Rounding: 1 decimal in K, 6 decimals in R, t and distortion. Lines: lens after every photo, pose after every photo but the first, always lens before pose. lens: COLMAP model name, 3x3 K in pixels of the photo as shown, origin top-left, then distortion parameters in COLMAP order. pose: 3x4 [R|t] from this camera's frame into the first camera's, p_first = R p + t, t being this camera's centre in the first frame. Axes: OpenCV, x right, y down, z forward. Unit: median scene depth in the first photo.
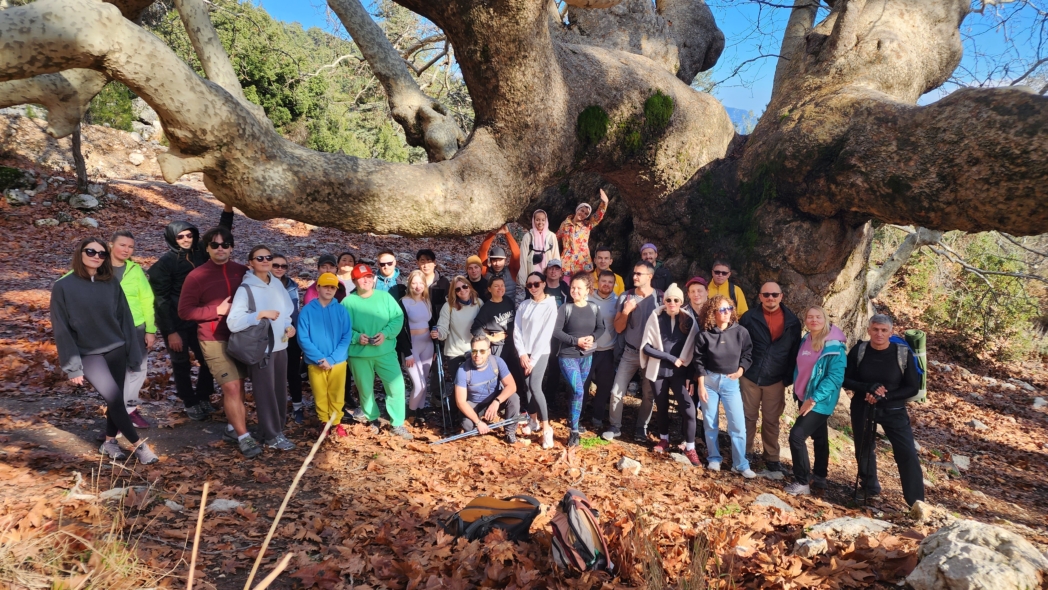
lens RADIAL K [[693.6, 0, 538.2], [0, 693.6, 289.7], [0, 0, 1]] dist [0.084047, -0.067706]
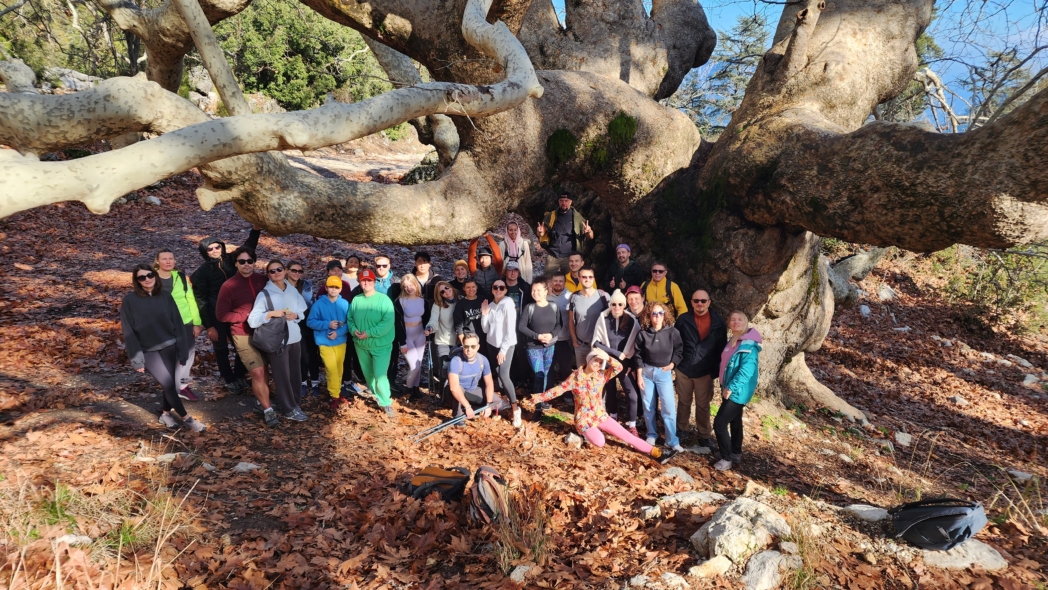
lens RADIAL K [[695.8, 0, 532.2], [0, 695.8, 296.4], [0, 0, 1]] dist [0.090986, -0.079535]
pose [[0.996651, 0.010684, -0.081070, 0.134088], [-0.004445, 0.997040, 0.076757, -0.081588], [0.081650, -0.076140, 0.993748, -0.179150]]
